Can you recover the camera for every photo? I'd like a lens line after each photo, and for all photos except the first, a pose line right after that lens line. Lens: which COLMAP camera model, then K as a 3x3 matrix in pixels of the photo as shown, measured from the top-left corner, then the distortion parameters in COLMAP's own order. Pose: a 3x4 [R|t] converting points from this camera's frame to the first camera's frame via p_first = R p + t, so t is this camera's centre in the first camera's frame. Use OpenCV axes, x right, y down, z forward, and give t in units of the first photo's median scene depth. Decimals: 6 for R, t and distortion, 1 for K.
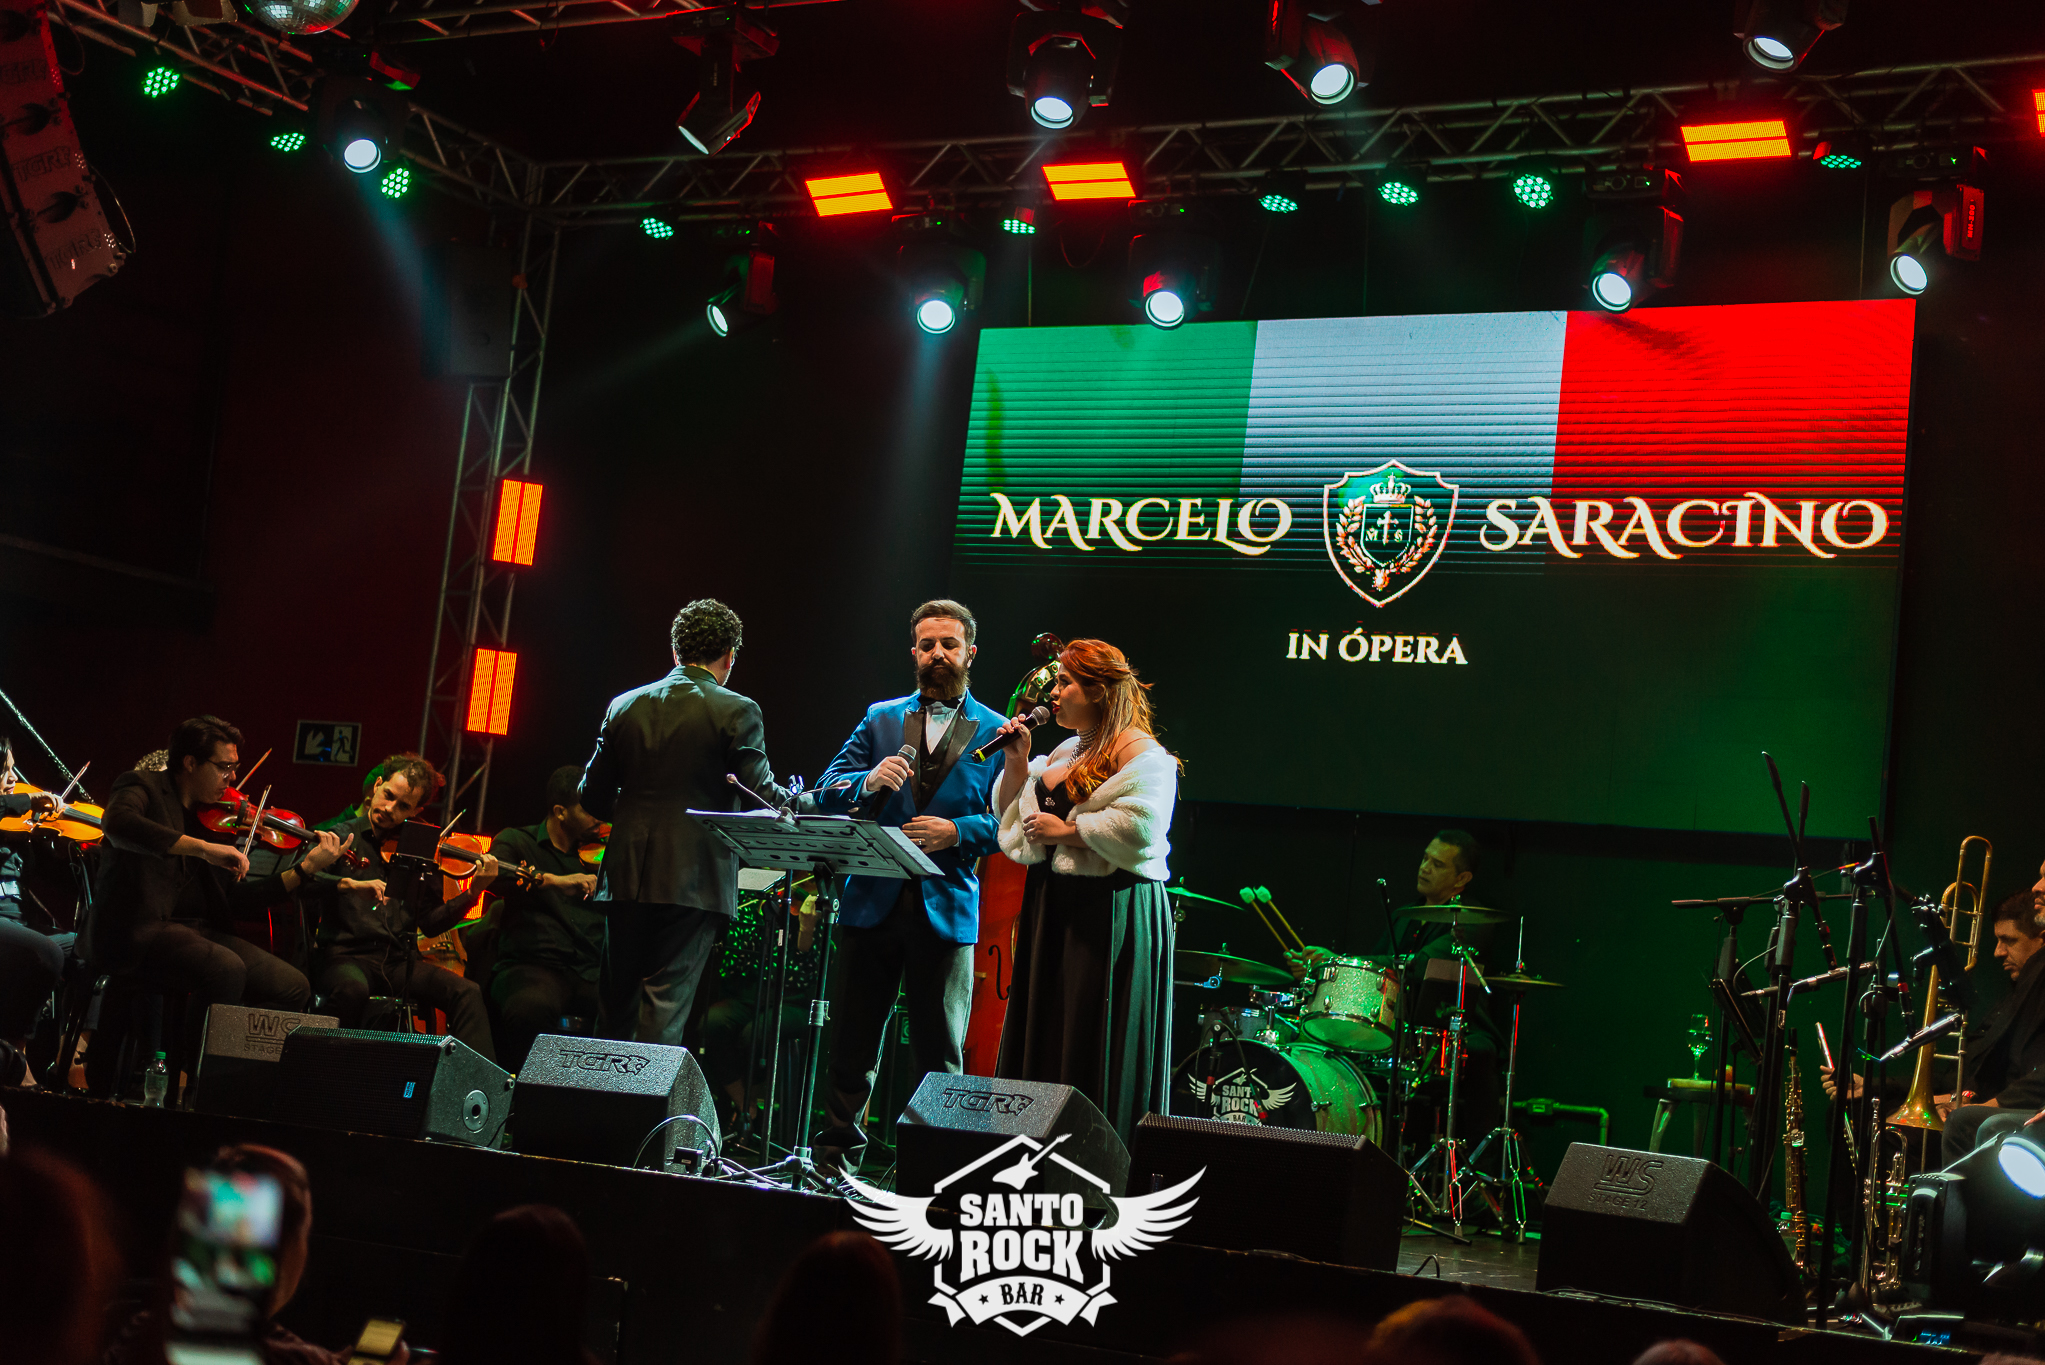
lens RADIAL K [[2922.5, 0, 1022.5], [0, 2922.5, 682.5], [0, 0, 1]] dist [0.002478, 0.029849]
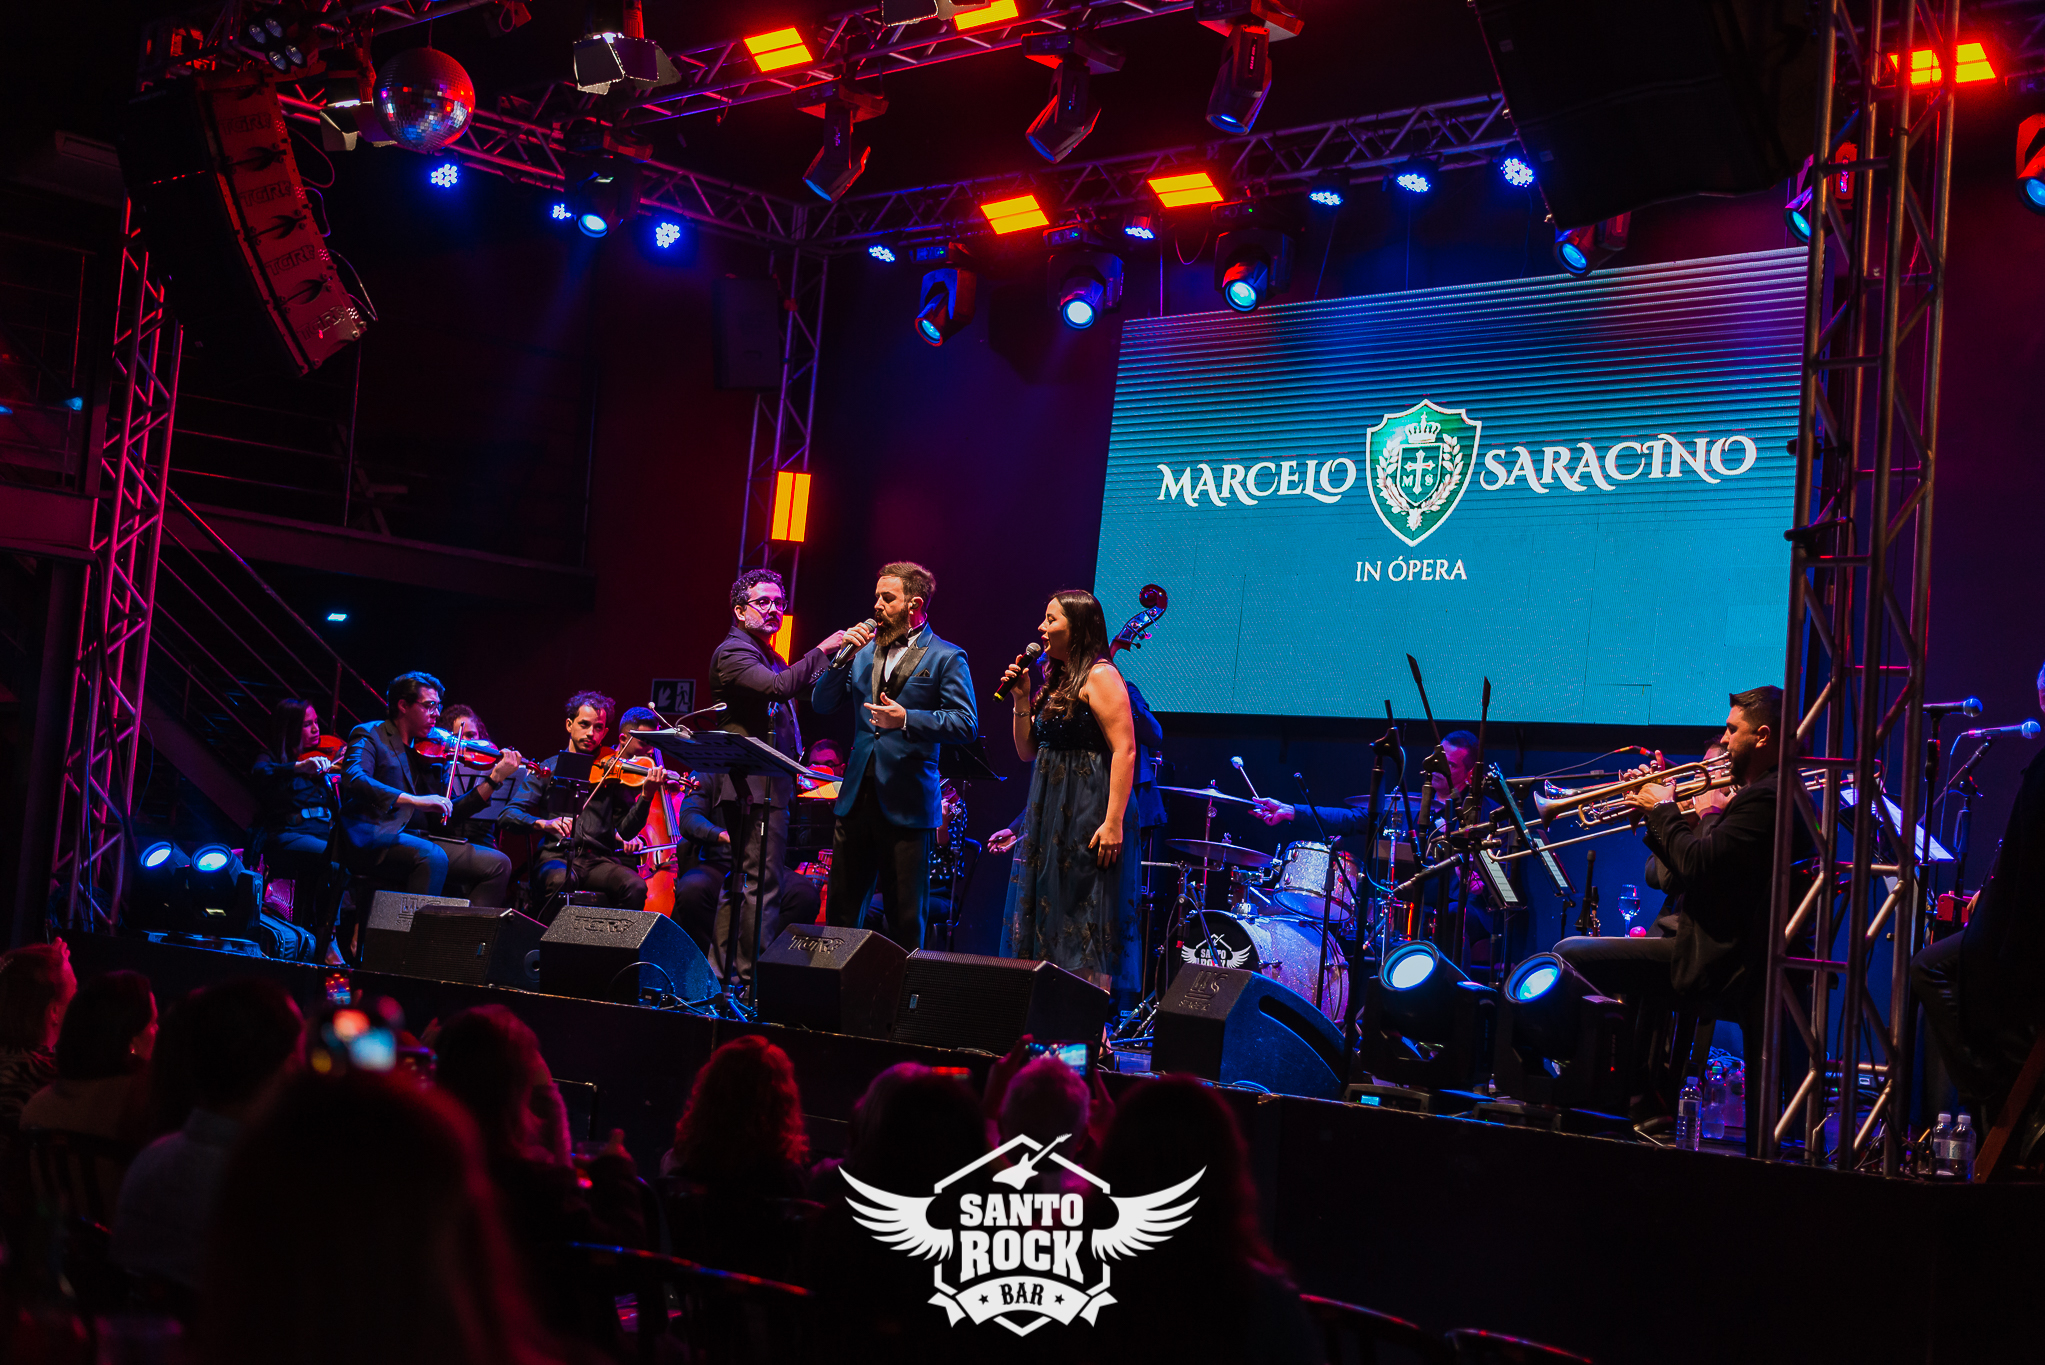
lens RADIAL K [[2922.5, 0, 1022.5], [0, 2922.5, 682.5], [0, 0, 1]] dist [0.002478, 0.029849]
pose [[0.960763, -0.038246, -0.274721, 0.293757], [0.042515, 0.999050, 0.009601, 0.011805], [0.274092, -0.020904, 0.961476, -0.154711]]
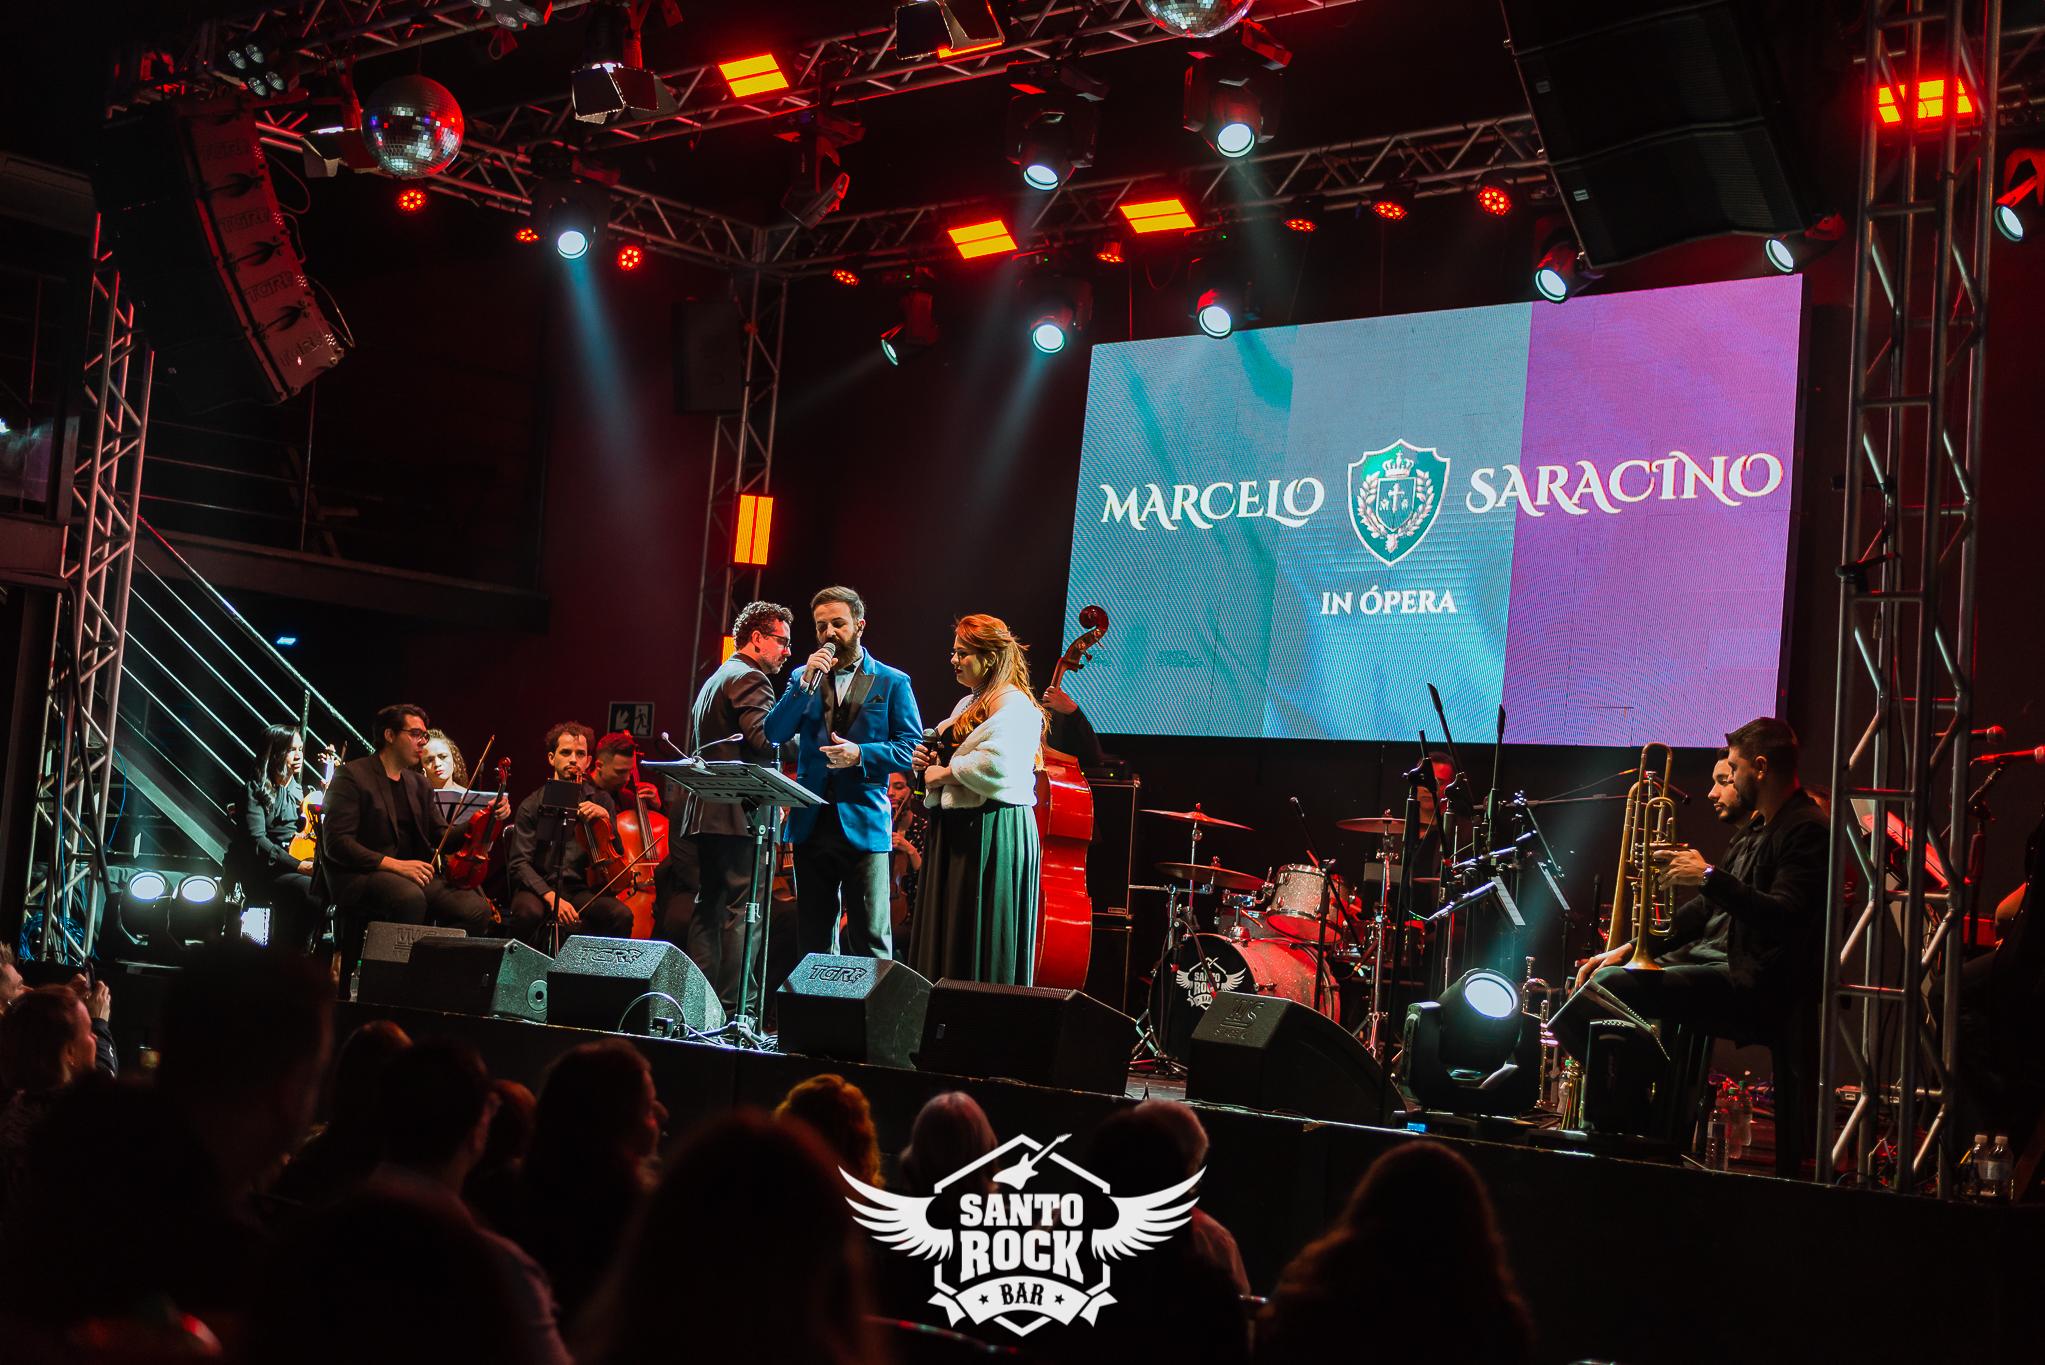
lens RADIAL K [[2922.5, 0, 1022.5], [0, 2922.5, 682.5], [0, 0, 1]] dist [0.002478, 0.029849]
pose [[0.971277, -0.044042, -0.233841, 0.254271], [0.047328, 0.998844, 0.008456, 0.003555], [0.233199, -0.019281, 0.972238, -0.170628]]
